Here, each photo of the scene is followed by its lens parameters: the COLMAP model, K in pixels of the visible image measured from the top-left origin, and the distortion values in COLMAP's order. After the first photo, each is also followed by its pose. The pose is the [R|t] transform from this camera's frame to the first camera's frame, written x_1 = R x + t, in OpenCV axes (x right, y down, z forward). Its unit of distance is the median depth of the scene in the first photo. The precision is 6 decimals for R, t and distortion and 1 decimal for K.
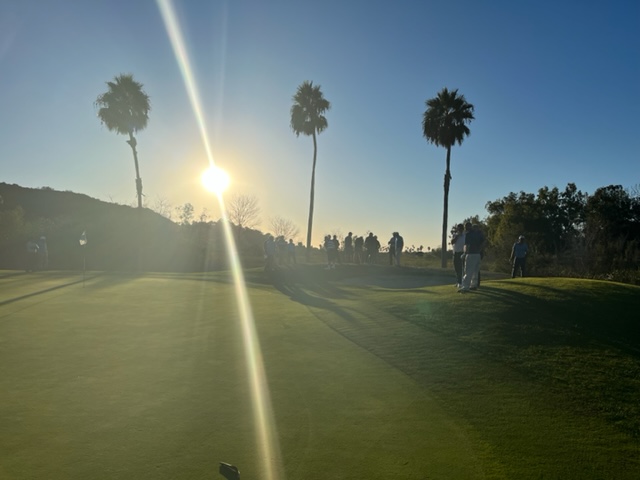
lens RADIAL K [[476.7, 0, 320.0], [0, 476.7, 240.0], [0, 0, 1]] dist [0.037317, -0.046174]
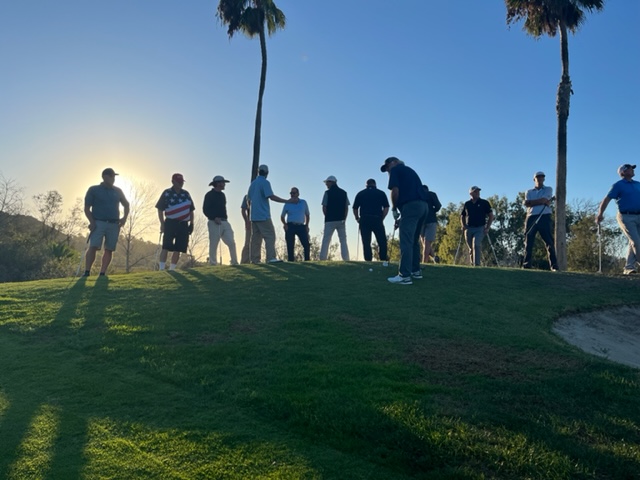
lens RADIAL K [[476.7, 0, 320.0], [0, 476.7, 240.0], [0, 0, 1]] dist [0.037317, -0.046174]
pose [[0.981395, 0.025408, 0.190311, -0.045513], [-0.018318, 0.999074, -0.038919, 0.031459], [-0.191124, 0.034709, 0.980952, 0.461111]]
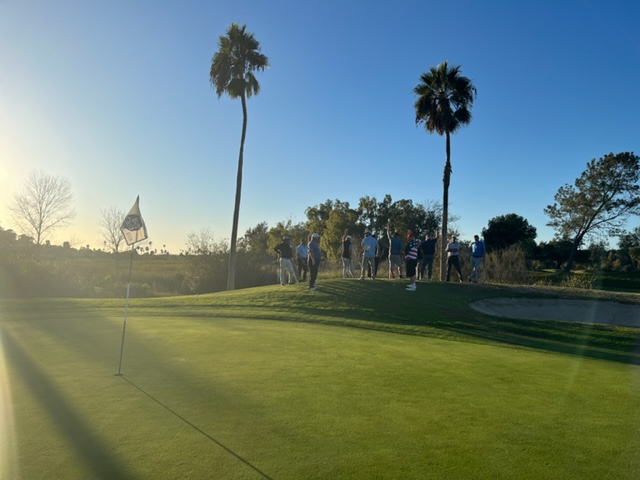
lens RADIAL K [[476.7, 0, 320.0], [0, 476.7, 240.0], [0, 0, 1]] dist [0.037317, -0.046174]
pose [[0.888047, 0.030644, 0.458730, -0.237372], [-0.027564, 0.999530, -0.013411, 0.004223], [-0.458926, -0.000735, 0.888474, 0.292212]]
